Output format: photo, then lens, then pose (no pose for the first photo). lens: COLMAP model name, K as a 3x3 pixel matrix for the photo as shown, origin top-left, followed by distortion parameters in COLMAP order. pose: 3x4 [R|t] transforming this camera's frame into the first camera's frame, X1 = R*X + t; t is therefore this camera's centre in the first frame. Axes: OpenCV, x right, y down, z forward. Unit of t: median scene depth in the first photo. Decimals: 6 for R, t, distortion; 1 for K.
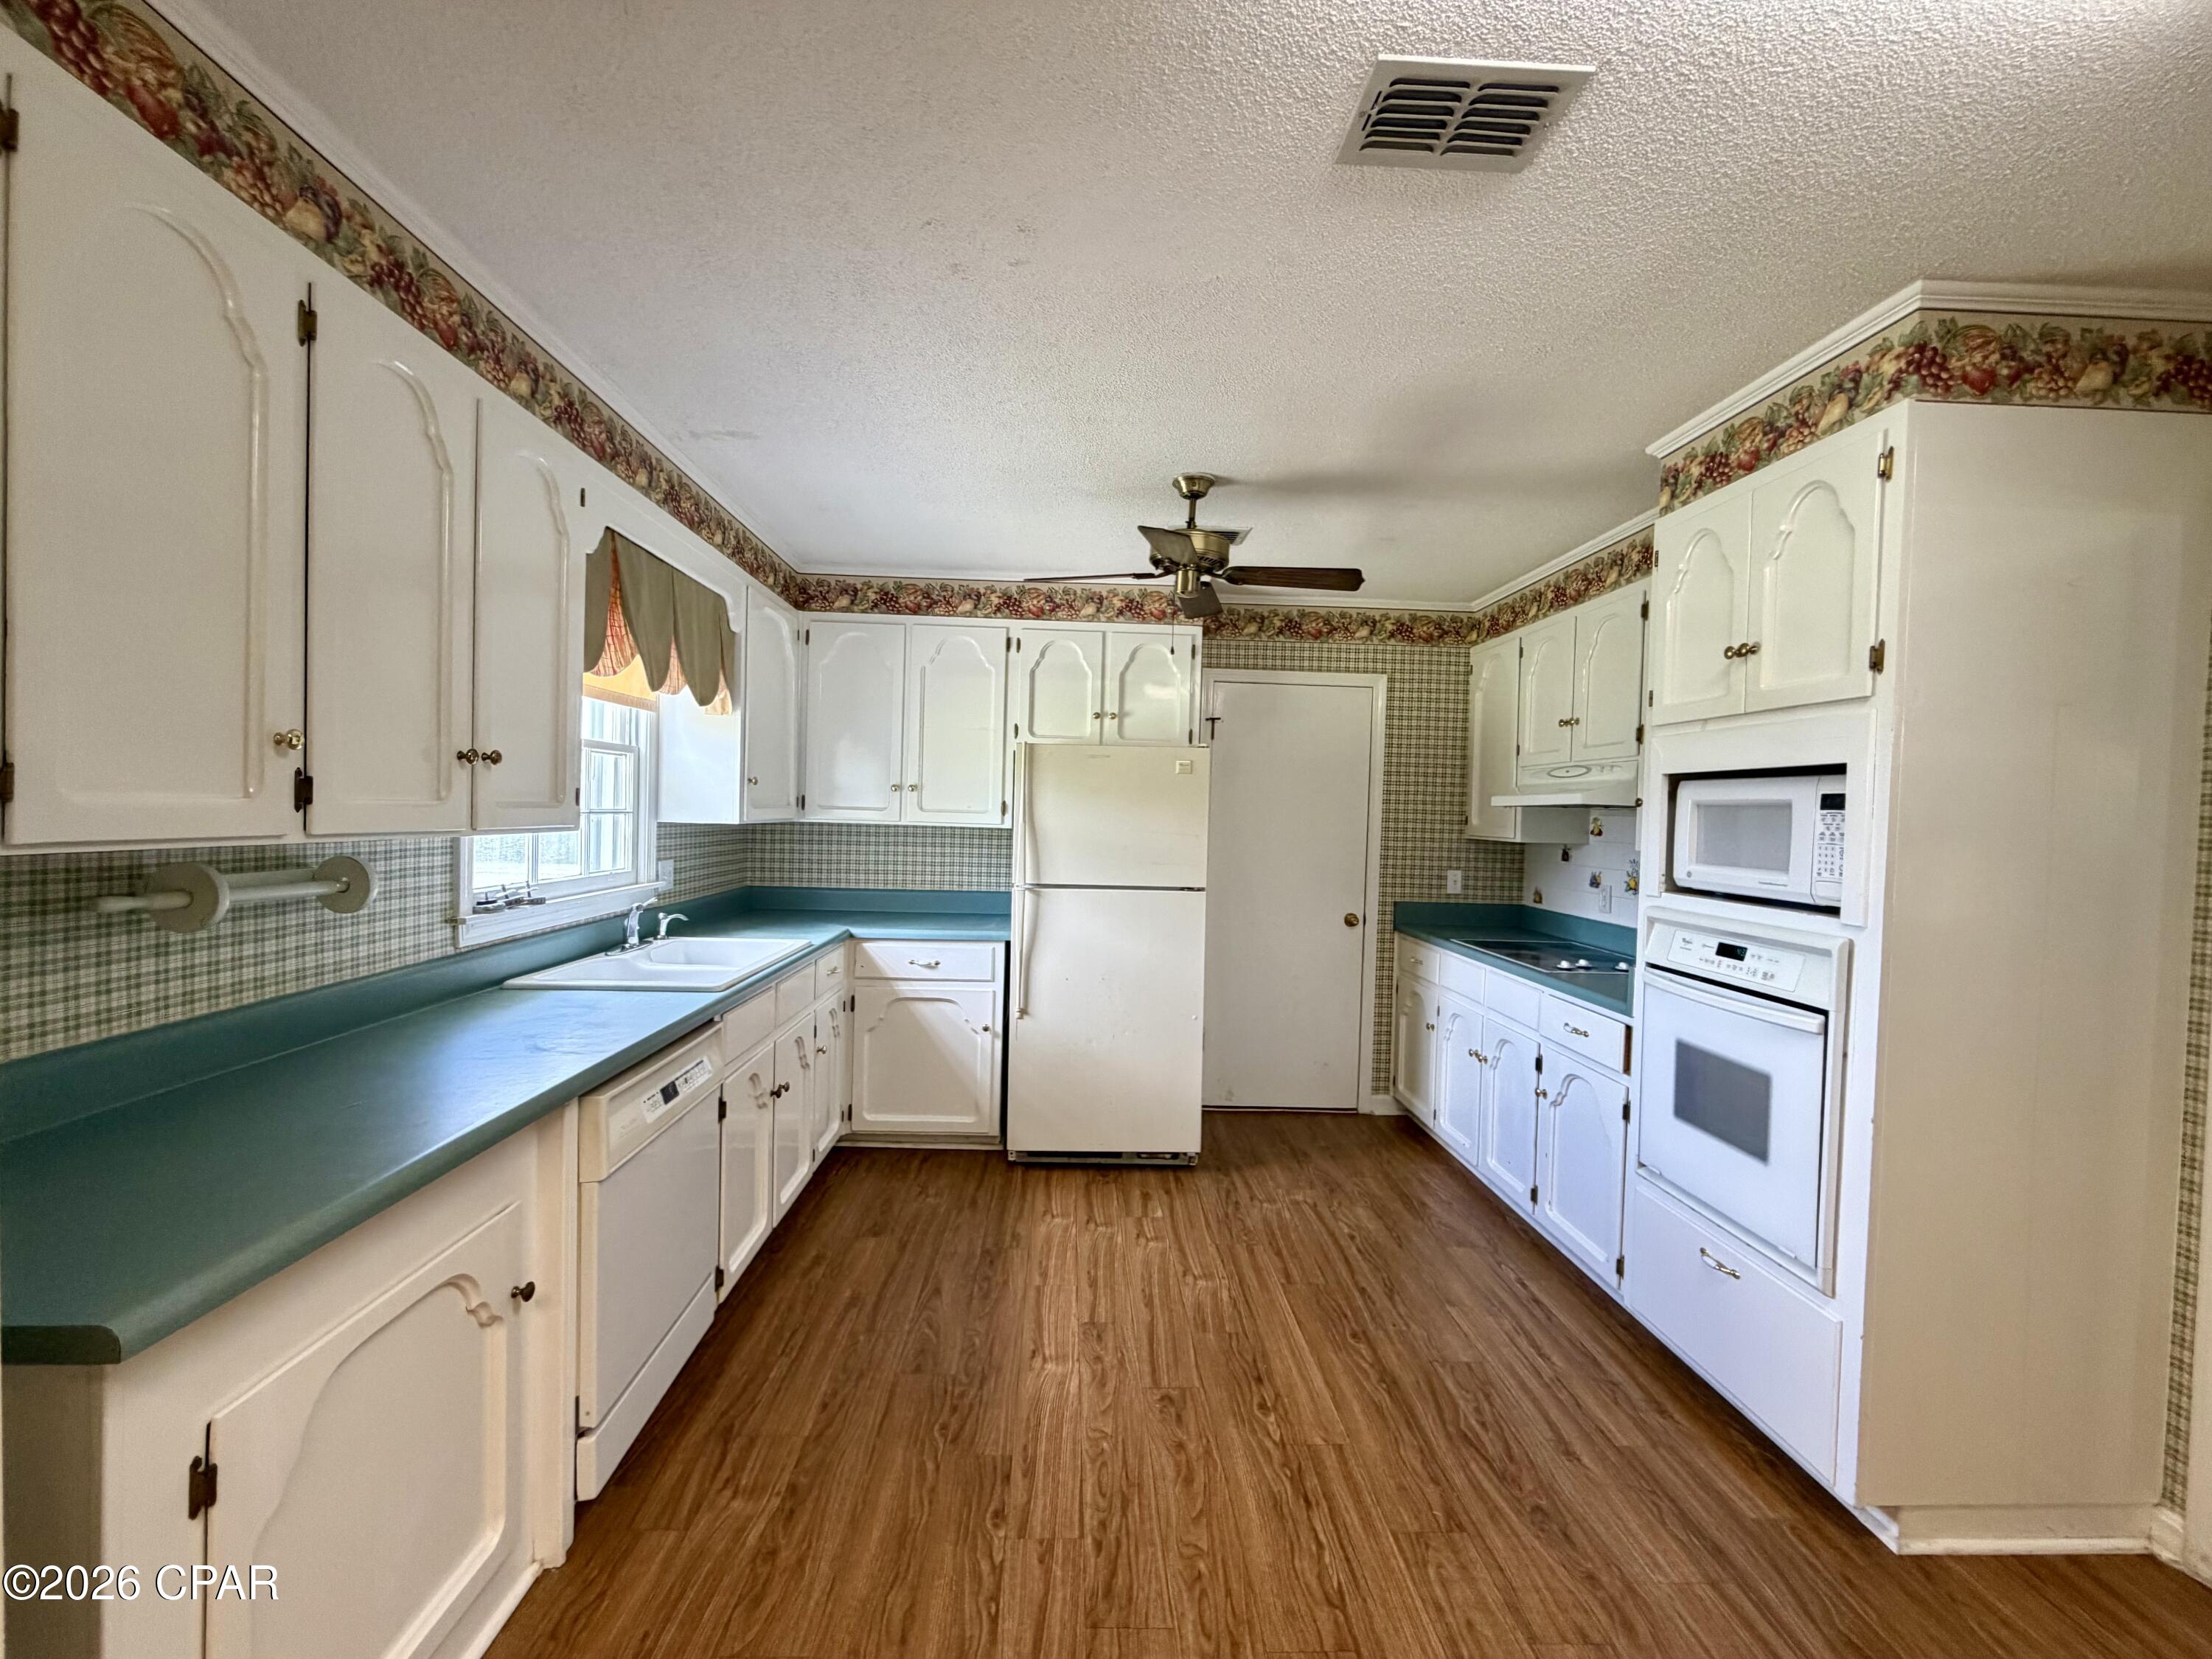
lens RADIAL K [[882.4, 0, 1096.6], [0, 882.4, 829.8], [0, 0, 1]] dist [0.000503, -0.000075]
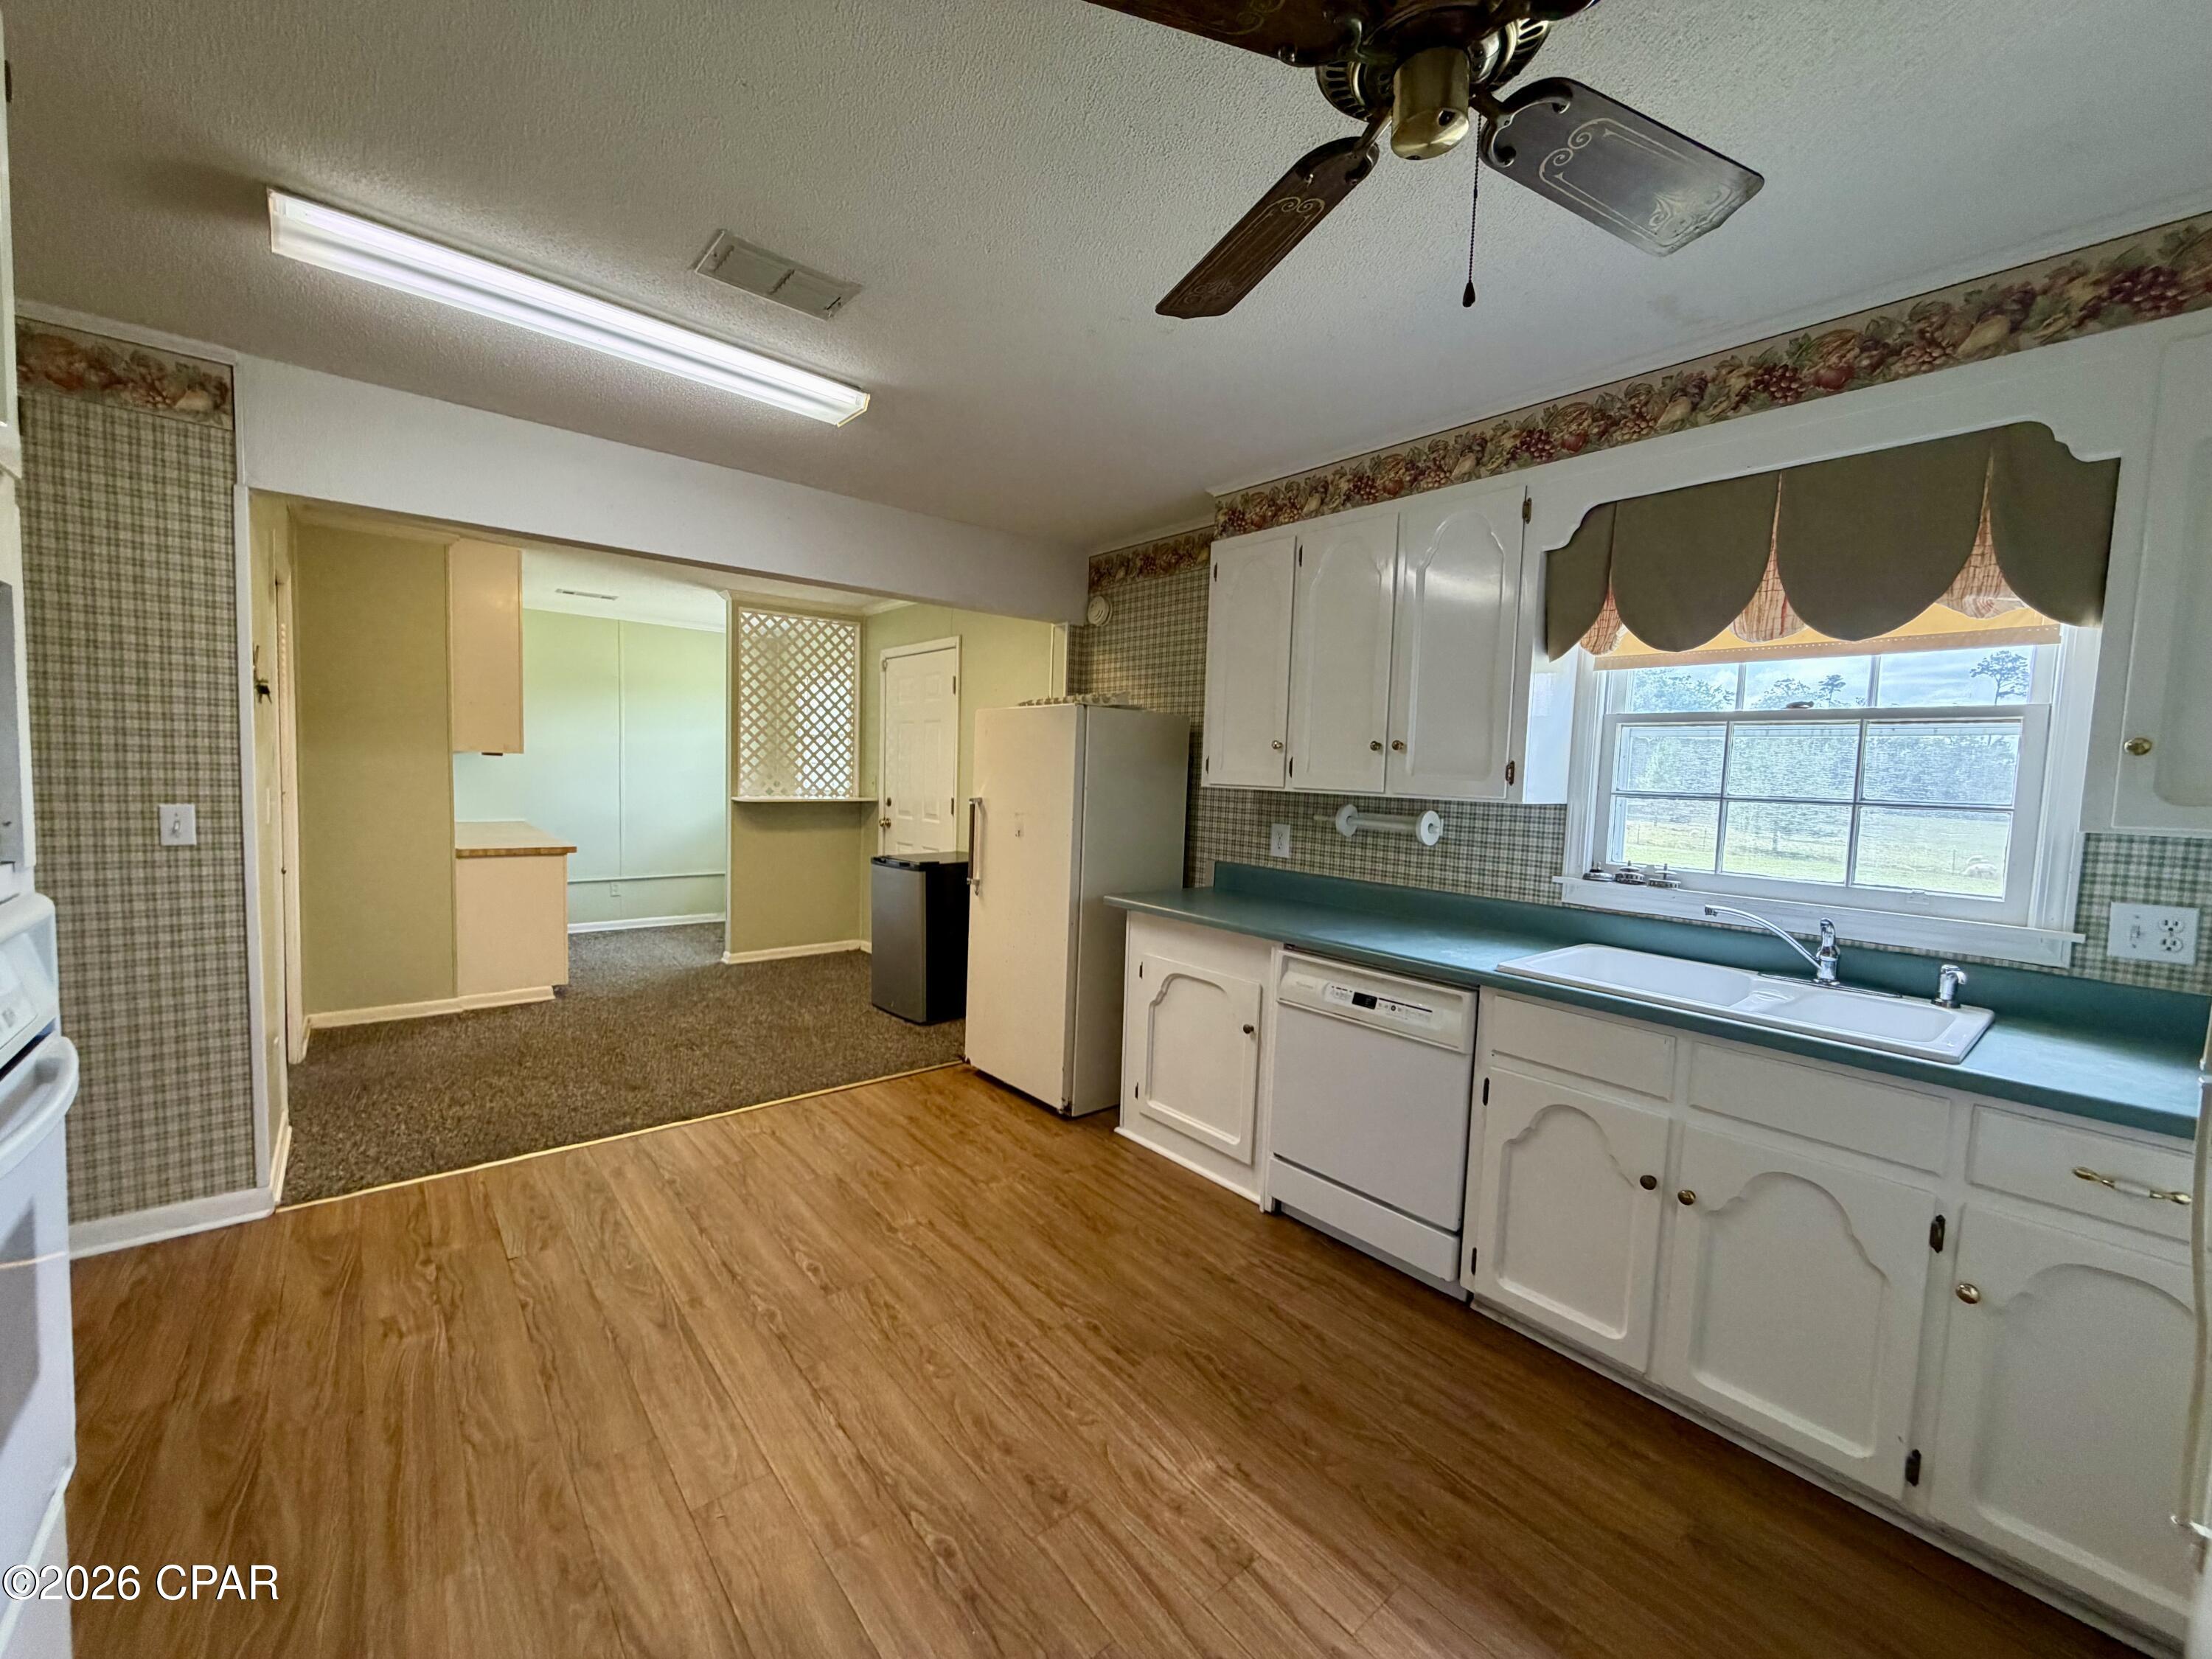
lens RADIAL K [[882.4, 0, 1101.2], [0, 882.4, 831.8], [0, 0, 1]] dist [0.000503, -0.000075]
pose [[-0.783721, -0.011737, -0.621002, 0.433792], [-0.070652, 0.995016, 0.070359, -0.003257], [0.617081, 0.099017, -0.780645, 1.253044]]
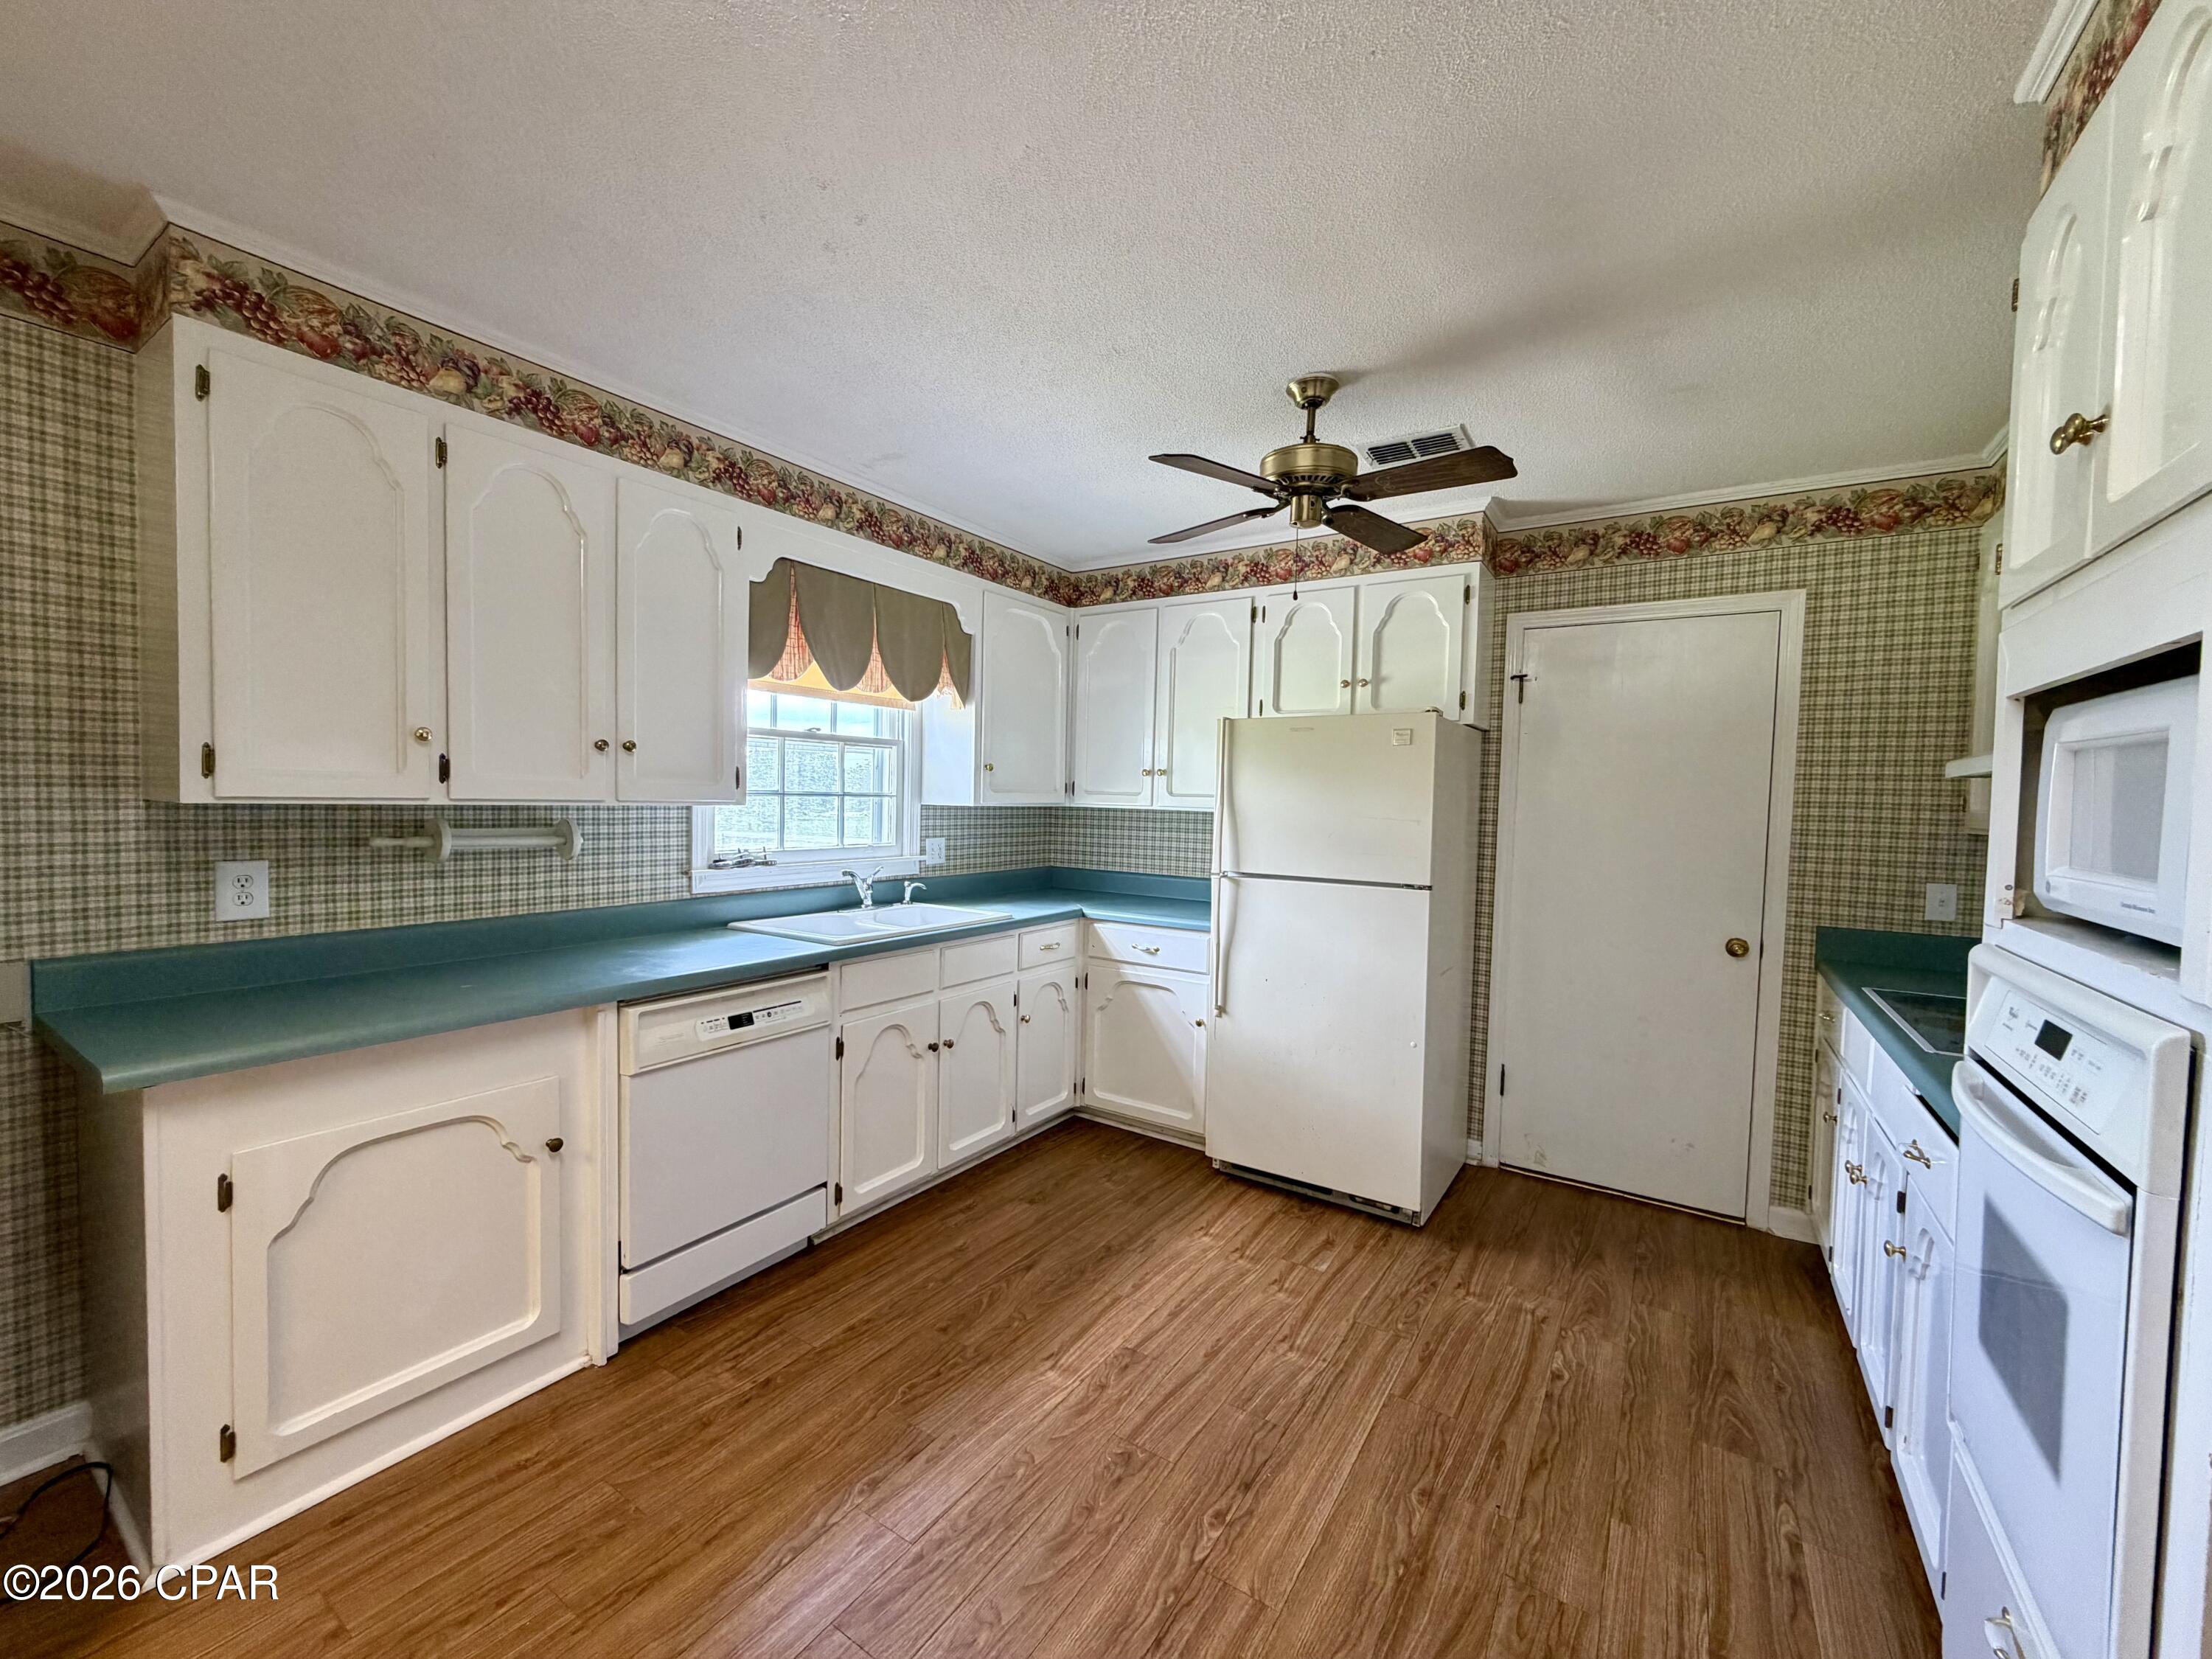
lens RADIAL K [[882.4, 0, 1099.5], [0, 882.4, 829.7], [0, 0, 1]] dist [0.000503, -0.000075]
pose [[0.817099, 0.013360, -0.576342, 0.437209], [-0.012722, 0.999906, 0.005142, 0.018333], [0.576356, 0.003131, 0.817192, 0.216806]]
